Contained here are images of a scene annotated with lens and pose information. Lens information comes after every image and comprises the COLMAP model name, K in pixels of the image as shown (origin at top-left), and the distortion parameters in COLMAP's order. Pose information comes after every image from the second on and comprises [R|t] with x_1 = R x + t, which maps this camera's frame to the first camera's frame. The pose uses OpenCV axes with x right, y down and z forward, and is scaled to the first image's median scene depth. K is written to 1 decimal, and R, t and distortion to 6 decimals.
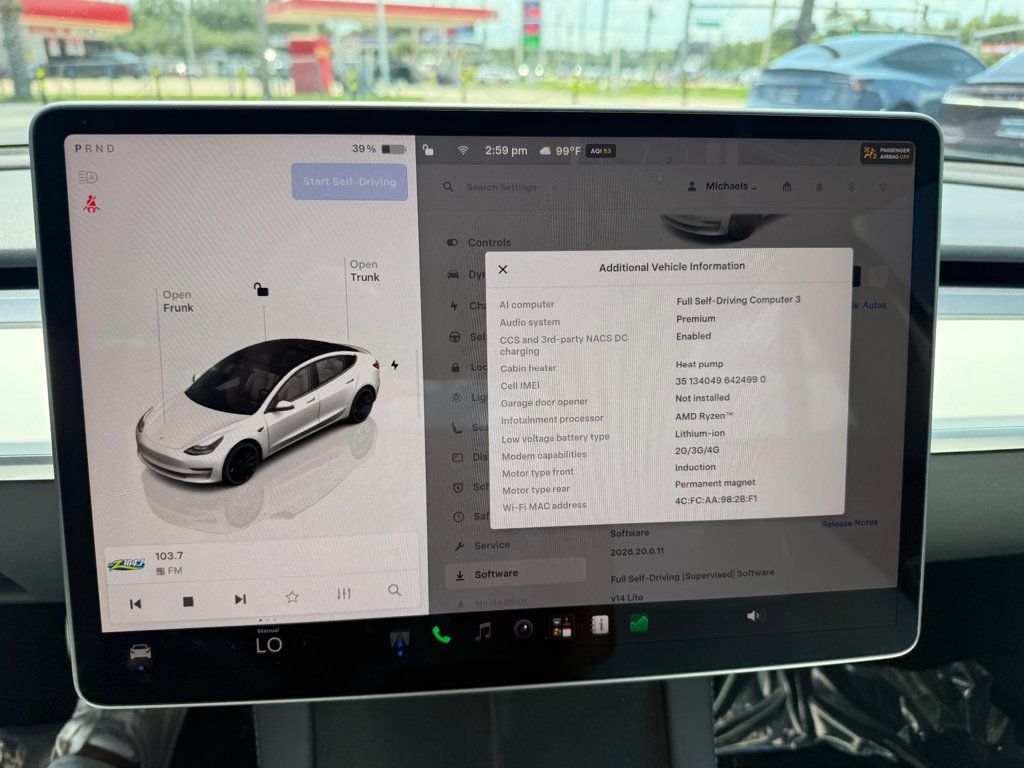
lens RADIAL K [[738.3, 0, 512.8], [0, 738.3, 385.1], [0, 0, 1]] dist [-0.012072, -0.004314]
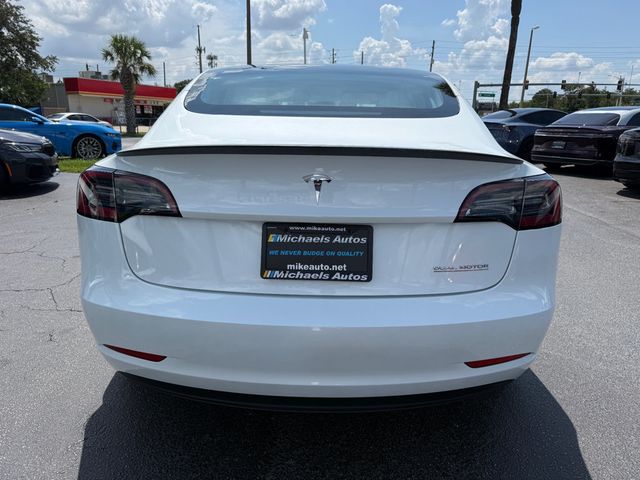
lens RADIAL K [[457.9, 0, 320.0], [0, 457.9, 240.0], [0, 0, 1]] dist [0.005438, -0.000049]
pose [[0.992233, 0.025539, -0.121742, 0.569725], [-0.043034, 0.988740, -0.143320, 1.684156], [0.116711, 0.147446, 0.982160, -4.291934]]
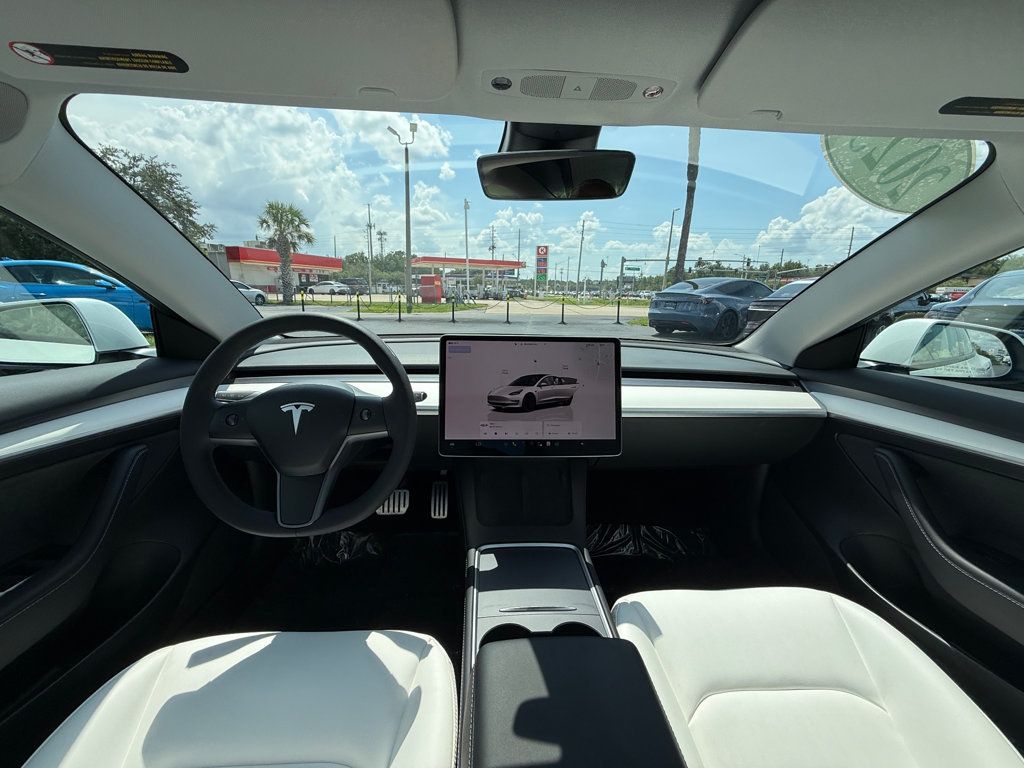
lens RADIAL K [[405.2, 0, 510.7], [0, 405.2, 378.4], [0, 0, 1]] dist [0.000134, 0.000127]
pose [[0.998652, 0.013980, -0.049992, 0.001352], [-0.023155, 0.981902, -0.187967, 0.152534], [0.046460, 0.188871, 0.980902, -0.593343]]
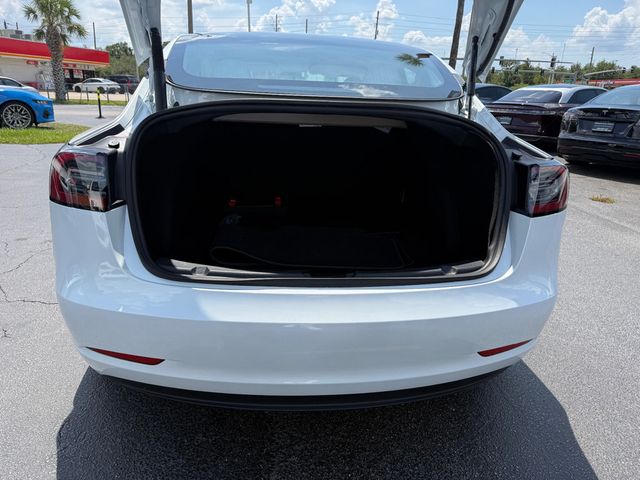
lens RADIAL K [[458.7, 0, 317.7], [0, 458.7, 239.0], [0, 0, 1]] dist [0.003817, -0.000945]
pose [[0.999824, 0.017857, -0.005685, 0.327031], [-0.018296, 0.995777, -0.089963, 1.616790], [0.004055, 0.090051, 0.995929, -4.201537]]
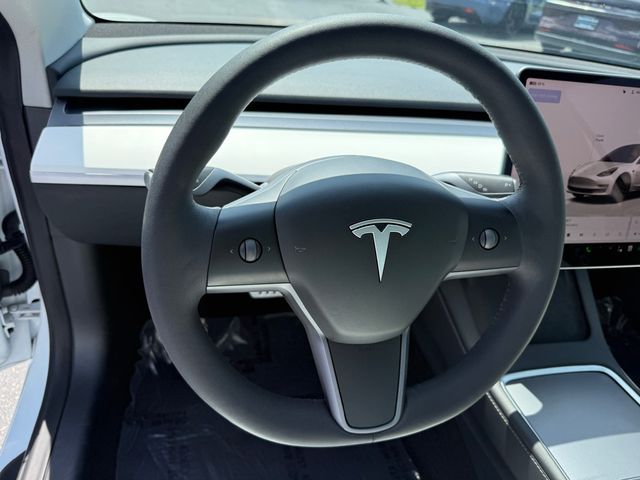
lens RADIAL K [[462.4, 0, 320.0], [0, 462.4, 240.0], [0, 0, 1]] dist [0.002433, -0.005281]
pose [[0.986739, 0.029817, 0.159550, -0.560599], [-0.056590, 0.984501, 0.165998, 0.013946], [-0.152127, -0.172826, 0.973133, -0.264869]]
